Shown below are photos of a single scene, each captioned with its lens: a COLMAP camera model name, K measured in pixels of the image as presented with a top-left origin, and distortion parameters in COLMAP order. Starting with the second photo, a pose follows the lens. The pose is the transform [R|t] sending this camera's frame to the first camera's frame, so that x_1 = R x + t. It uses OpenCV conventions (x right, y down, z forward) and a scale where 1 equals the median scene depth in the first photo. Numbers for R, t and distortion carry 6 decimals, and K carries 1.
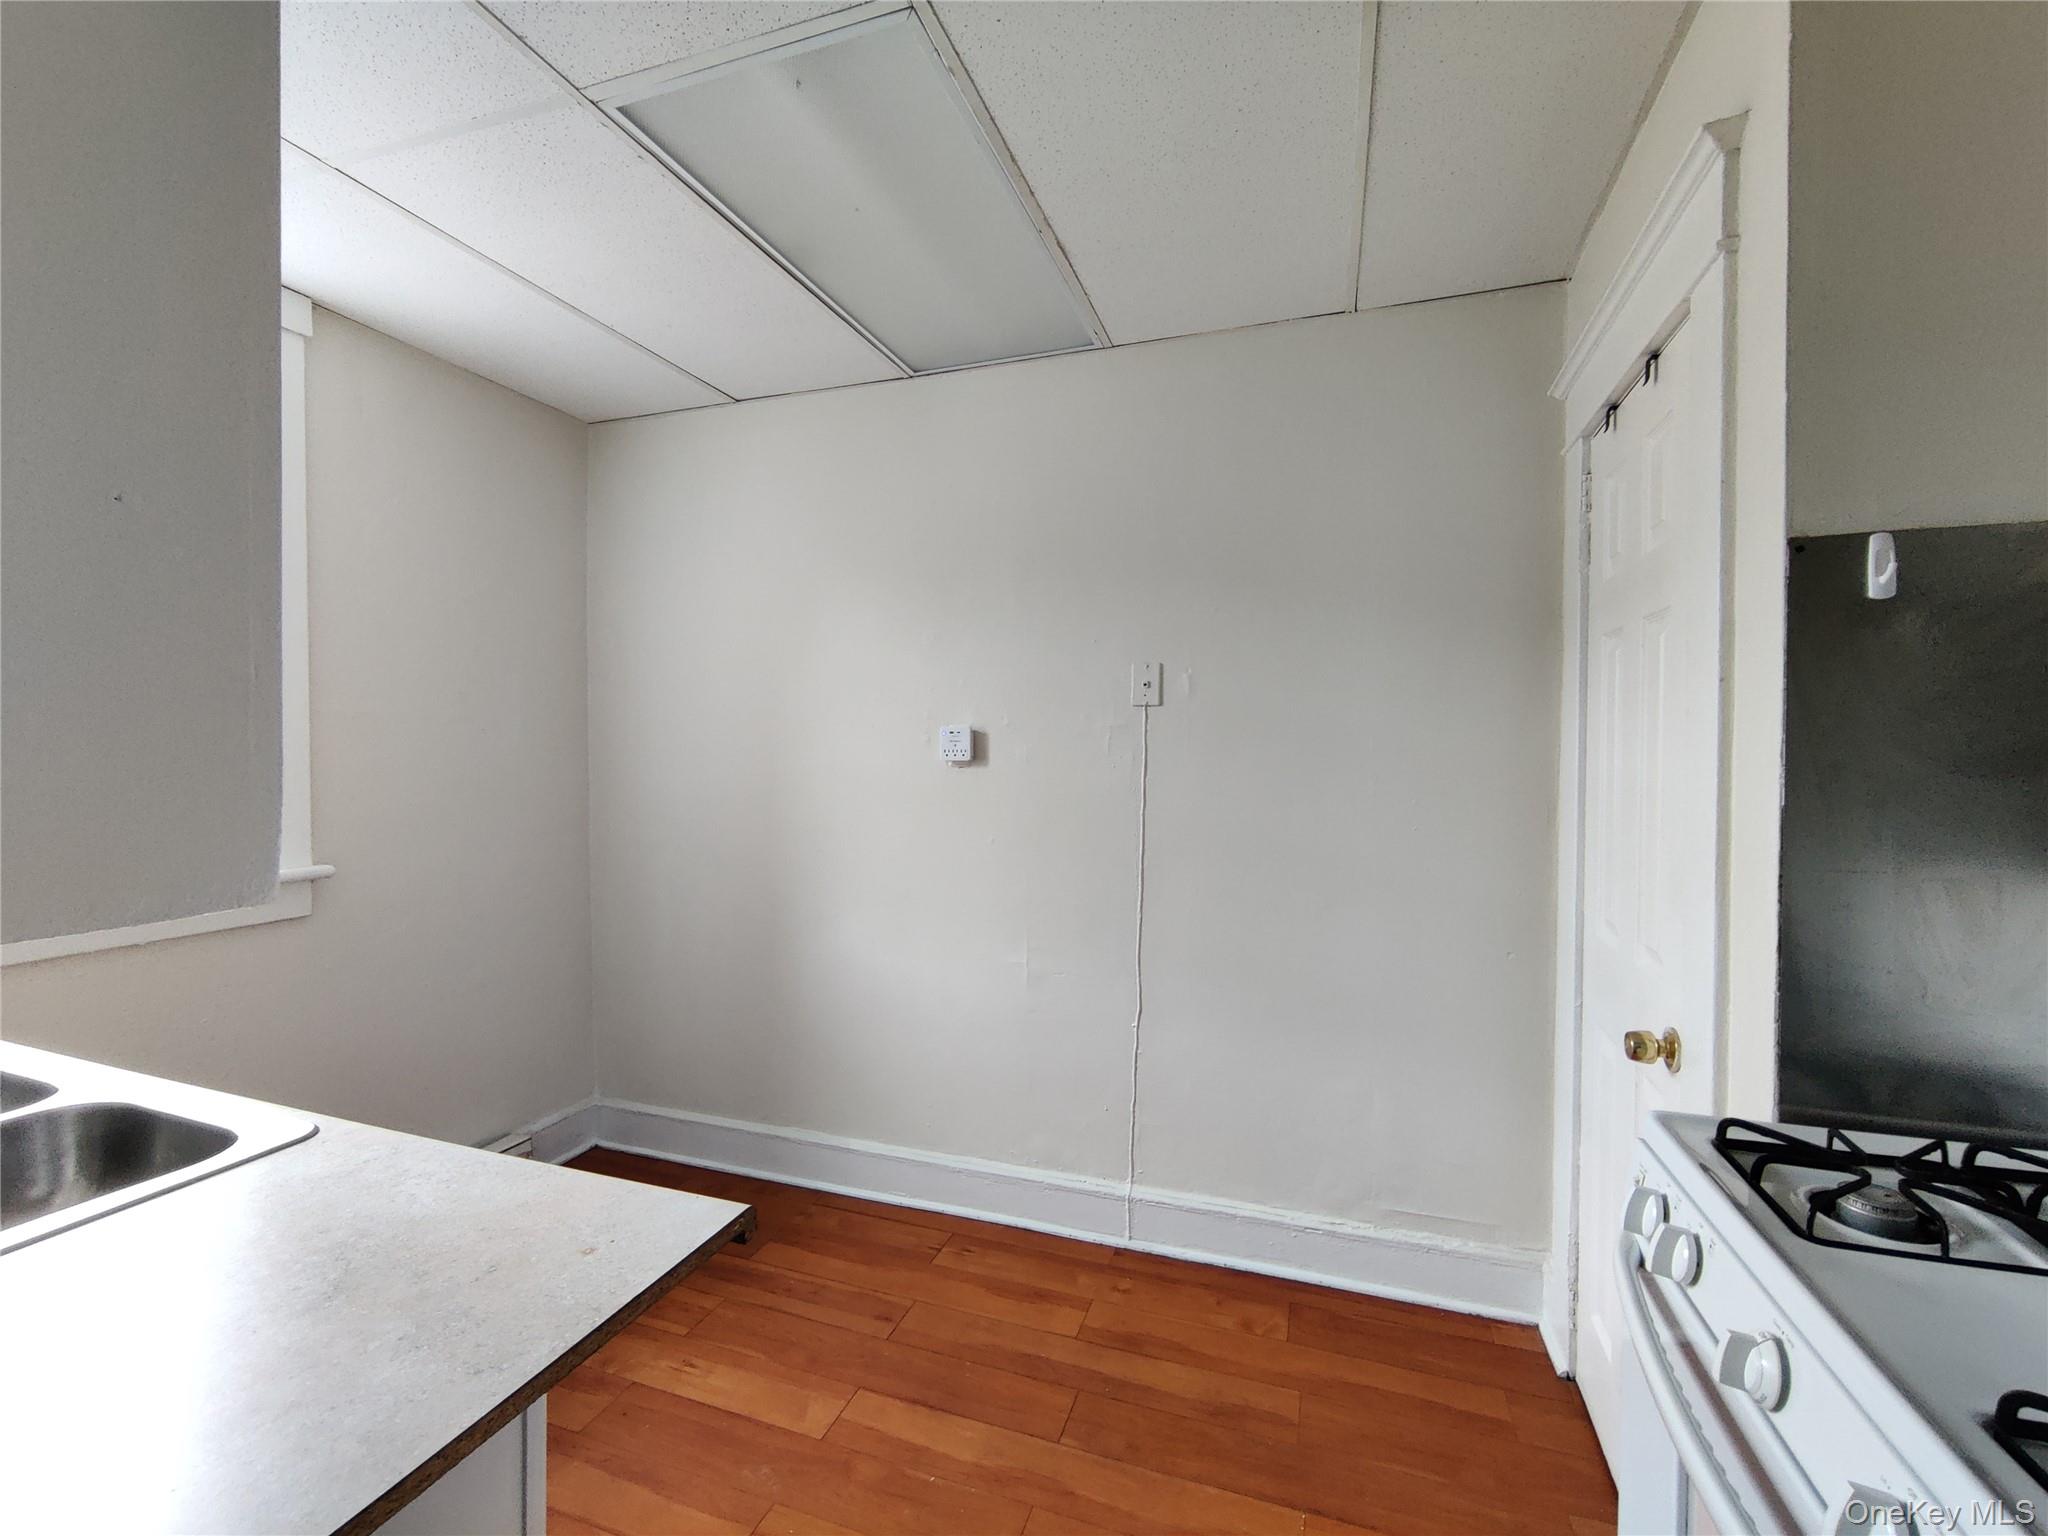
lens RADIAL K [[864.8, 0, 1027.5], [0, 864.8, 764.5], [0, 0, 1]] dist [-0.005396, -0.000672]
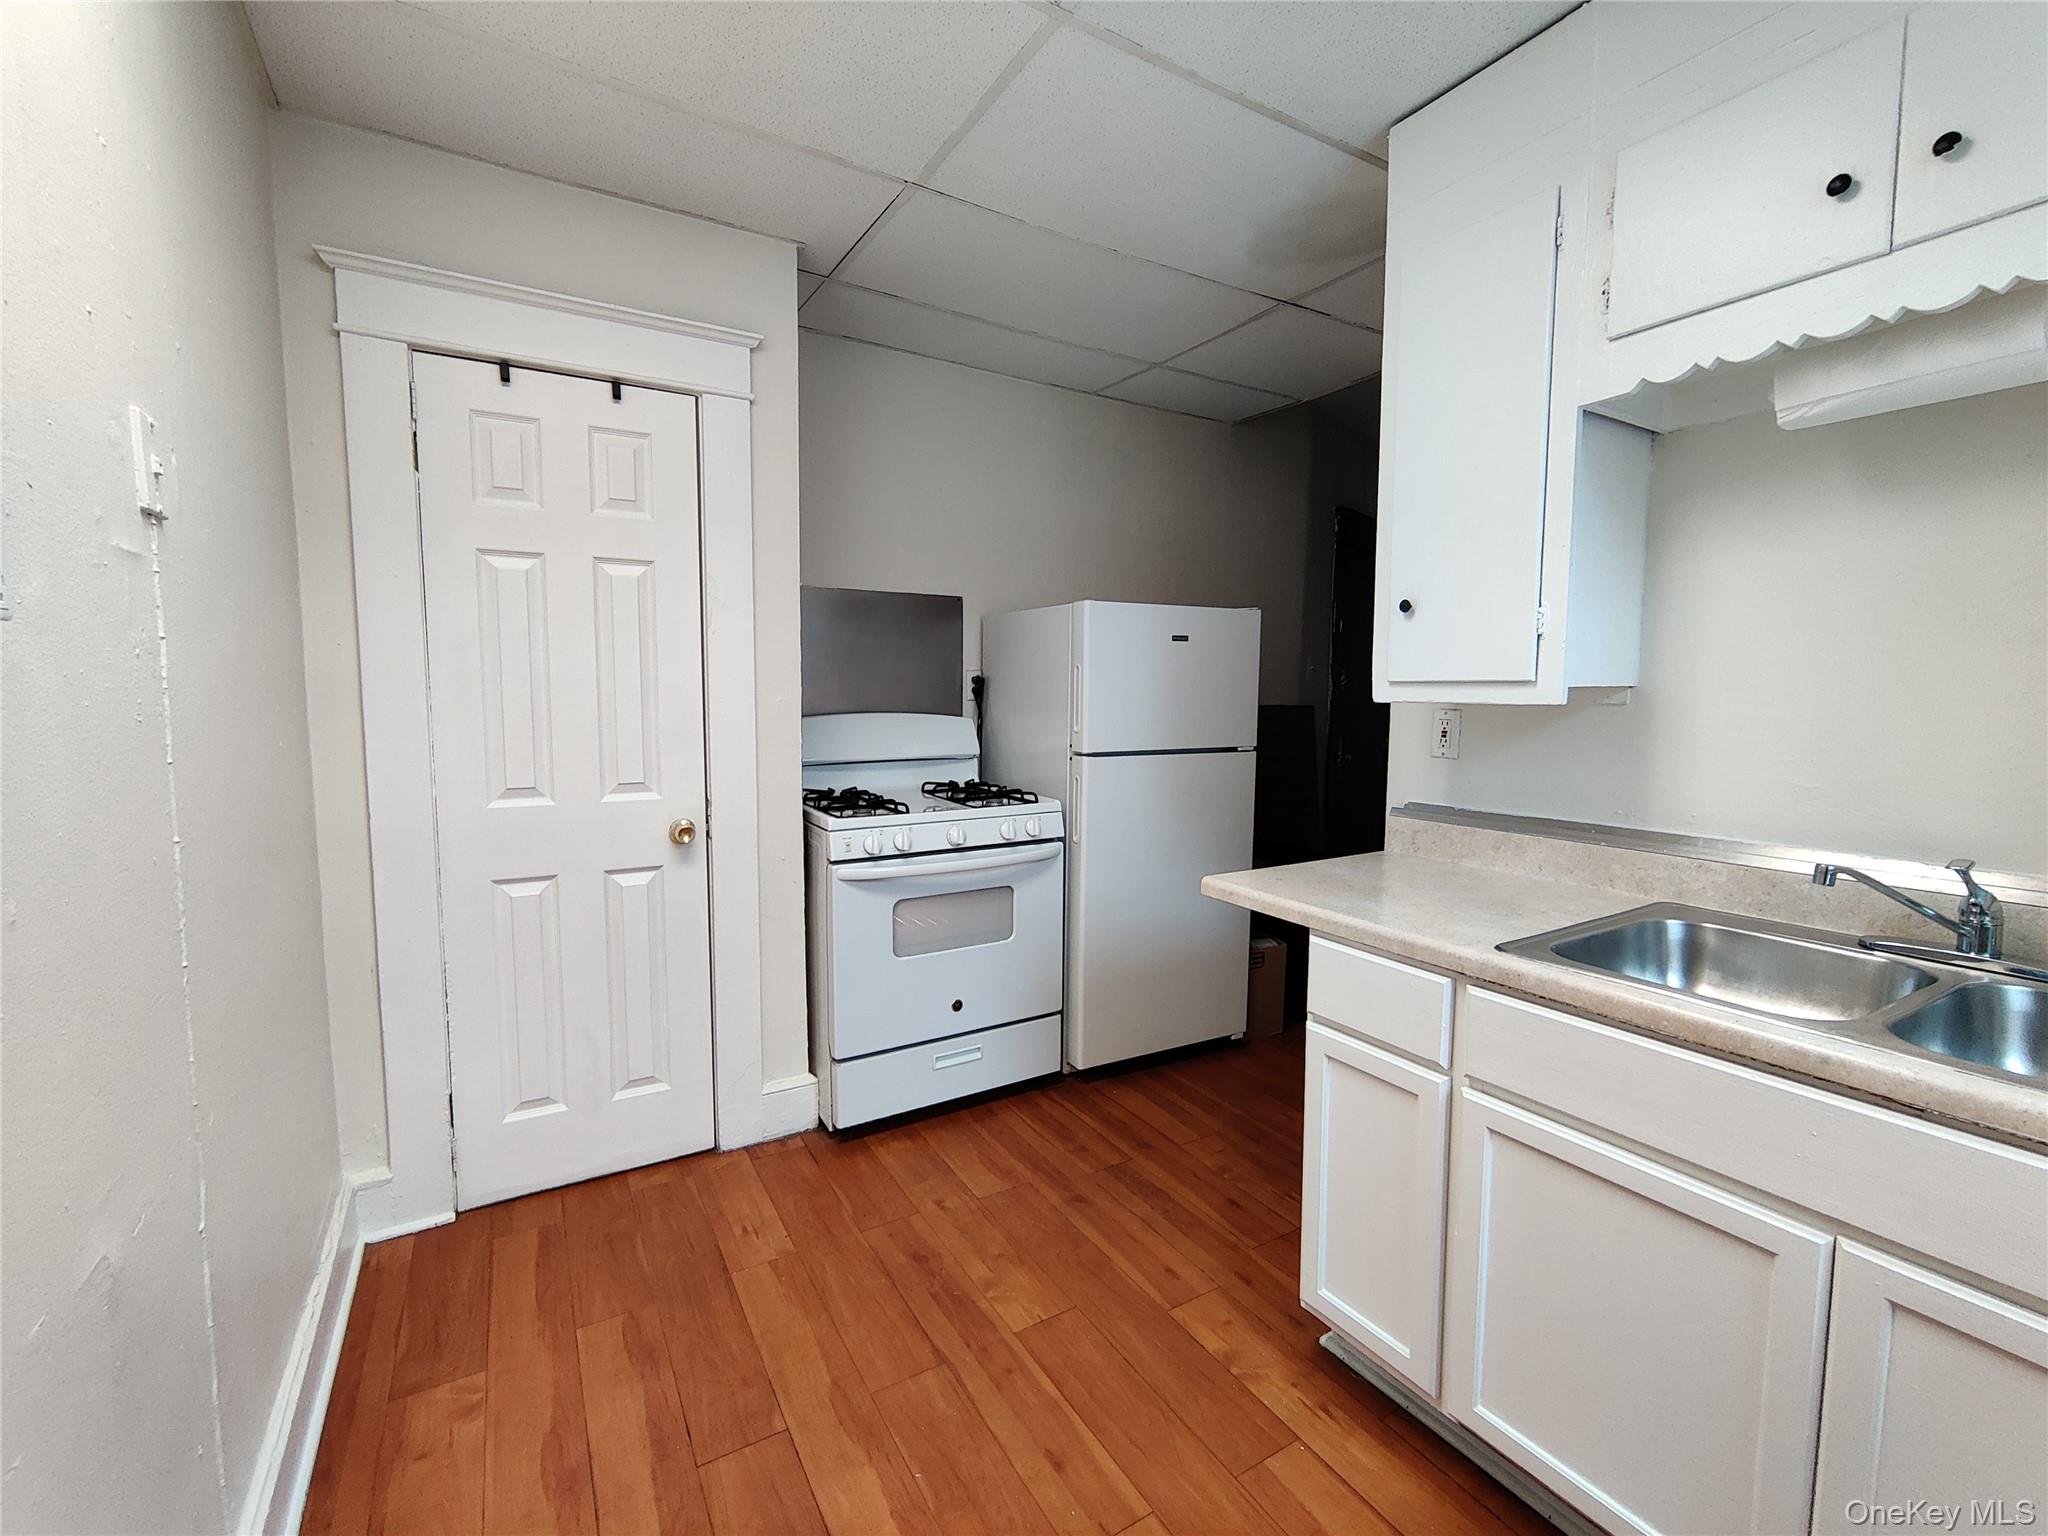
lens RADIAL K [[864.8, 0, 1025.9], [0, 864.8, 762.1], [0, 0, 1]] dist [-0.005396, -0.000672]
pose [[-0.762754, -0.060602, 0.643843, -0.623028], [0.005272, 0.994984, 0.099900, 0.020322], [-0.646667, 0.079593, -0.758608, 1.342556]]
